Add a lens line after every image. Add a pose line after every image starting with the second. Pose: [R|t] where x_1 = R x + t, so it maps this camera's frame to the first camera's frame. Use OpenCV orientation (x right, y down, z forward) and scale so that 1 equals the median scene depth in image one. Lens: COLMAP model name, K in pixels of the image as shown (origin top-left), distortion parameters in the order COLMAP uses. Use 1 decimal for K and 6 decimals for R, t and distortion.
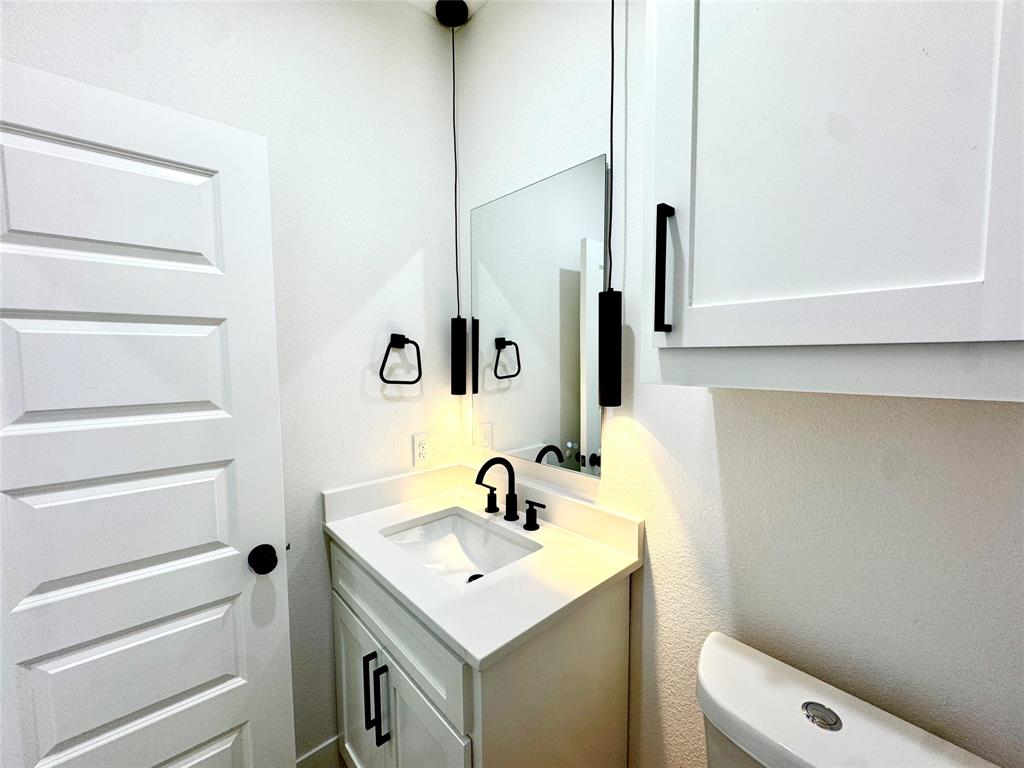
lens RADIAL K [[404.9, 0, 512.0], [0, 404.9, 384.0], [0, 0, 1]] dist [0.000517, 0.000189]
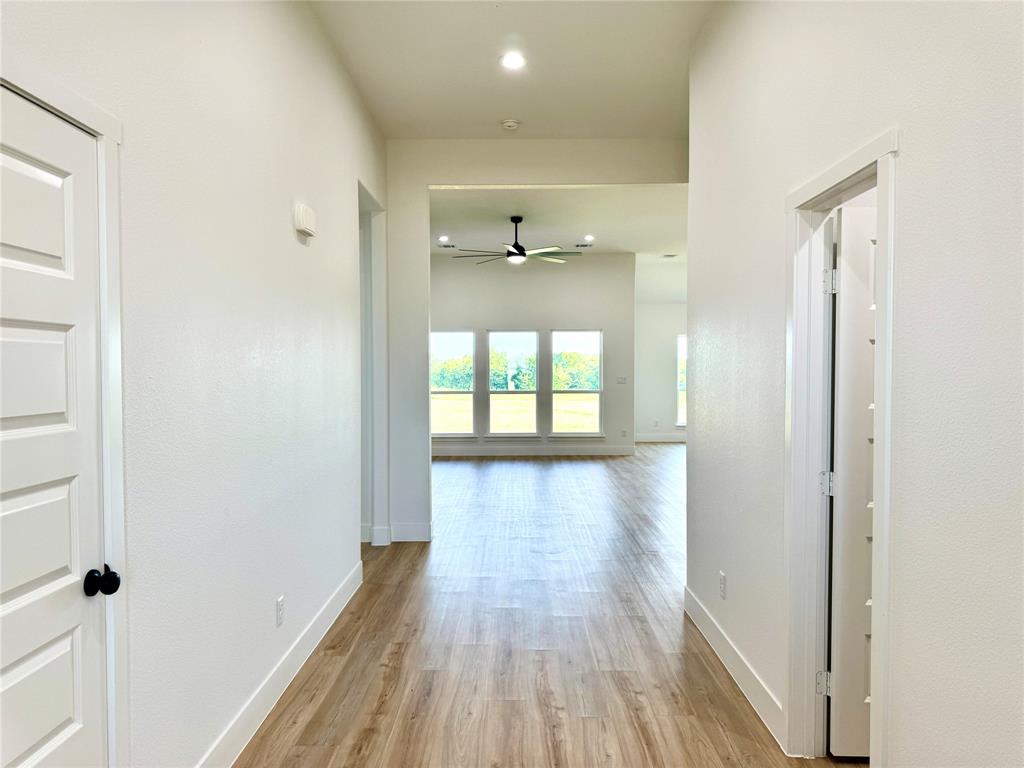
lens RADIAL K [[726.8, 0, 512.0], [0, 726.8, 384.0], [0, 0, 1]] dist [-0.005916, -0.001242]
pose [[0.687113, -0.012945, 0.726435, -1.251569], [0.047764, 0.998483, -0.027386, 0.071406], [-0.724979, 0.053515, 0.686689, -0.905013]]
